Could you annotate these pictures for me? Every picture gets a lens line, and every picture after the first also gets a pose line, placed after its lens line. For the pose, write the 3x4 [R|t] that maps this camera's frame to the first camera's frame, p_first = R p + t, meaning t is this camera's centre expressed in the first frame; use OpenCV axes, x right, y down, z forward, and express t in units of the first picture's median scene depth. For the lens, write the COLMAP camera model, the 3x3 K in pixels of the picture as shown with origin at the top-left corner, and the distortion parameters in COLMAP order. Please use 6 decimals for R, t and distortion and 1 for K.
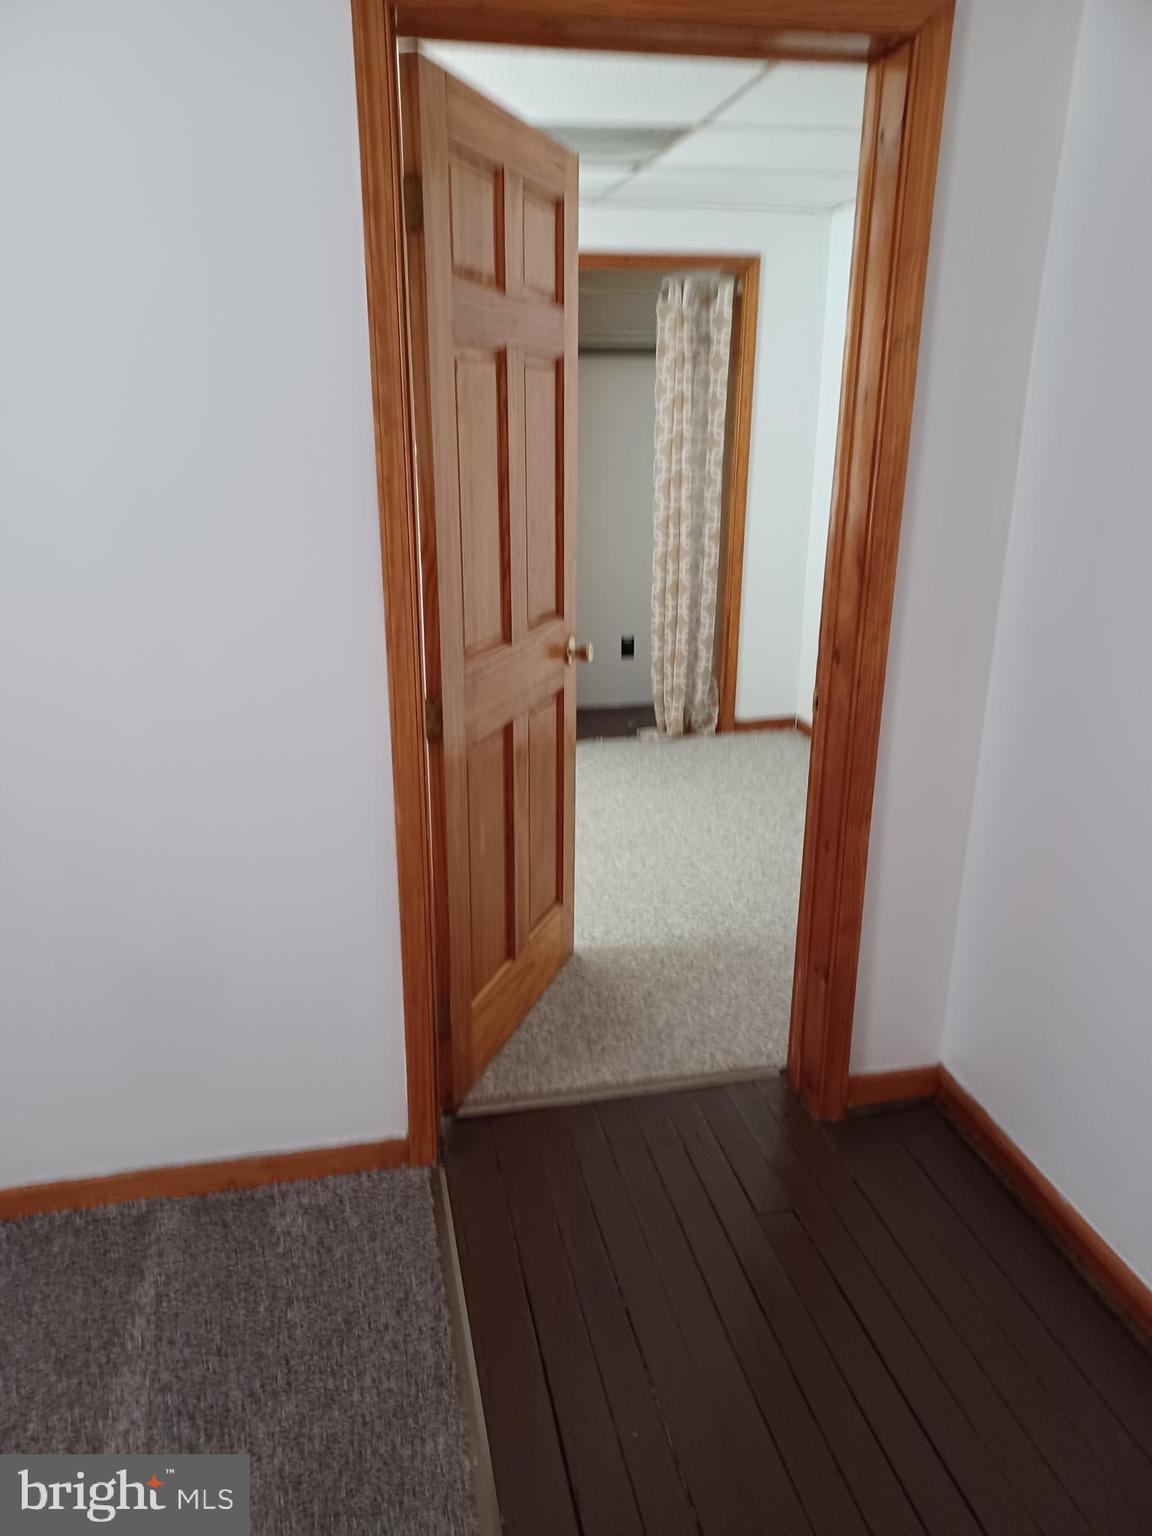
lens RADIAL K [[1120.8, 0, 576.0], [0, 1120.8, 779.7], [0, 0, 1]] dist [0.031215, 0.031010]
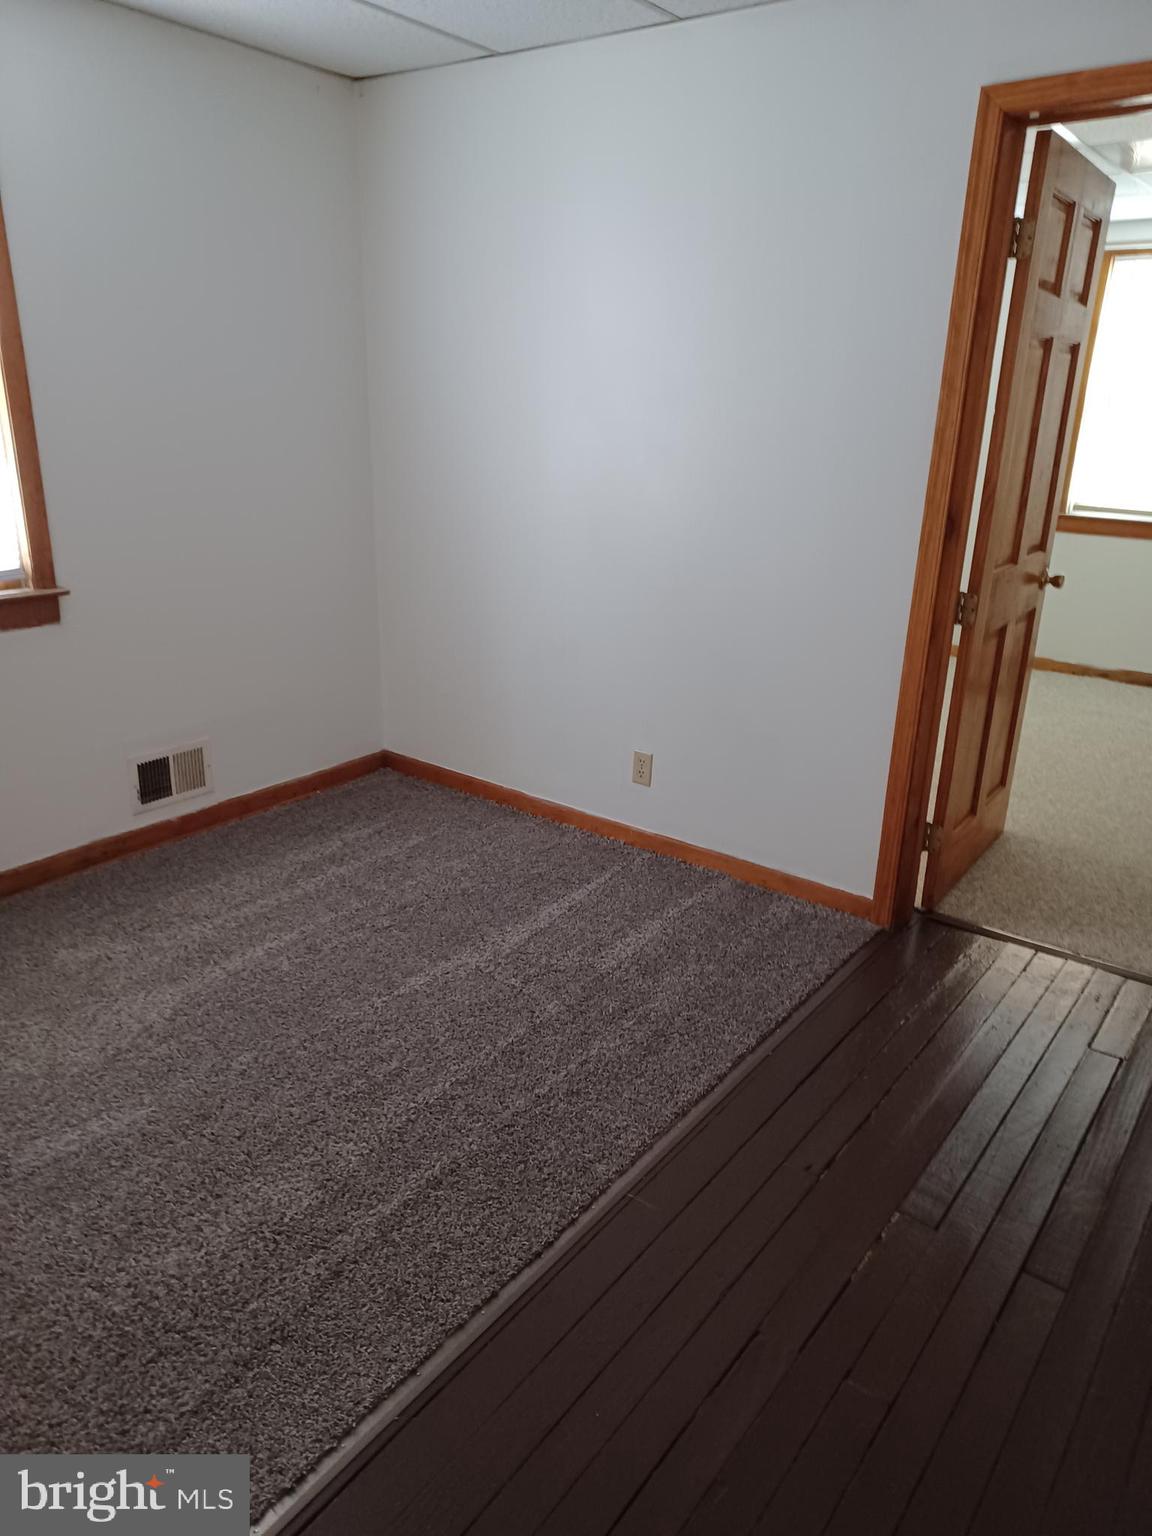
lens RADIAL K [[1120.8, 0, 576.0], [0, 1120.8, 779.7], [0, 0, 1]] dist [0.031215, 0.031010]
pose [[0.651348, 0.266932, -0.710277, 0.269464], [-0.263654, 0.957371, 0.118014, 0.049297], [0.711500, 0.110399, 0.693960, -0.126135]]
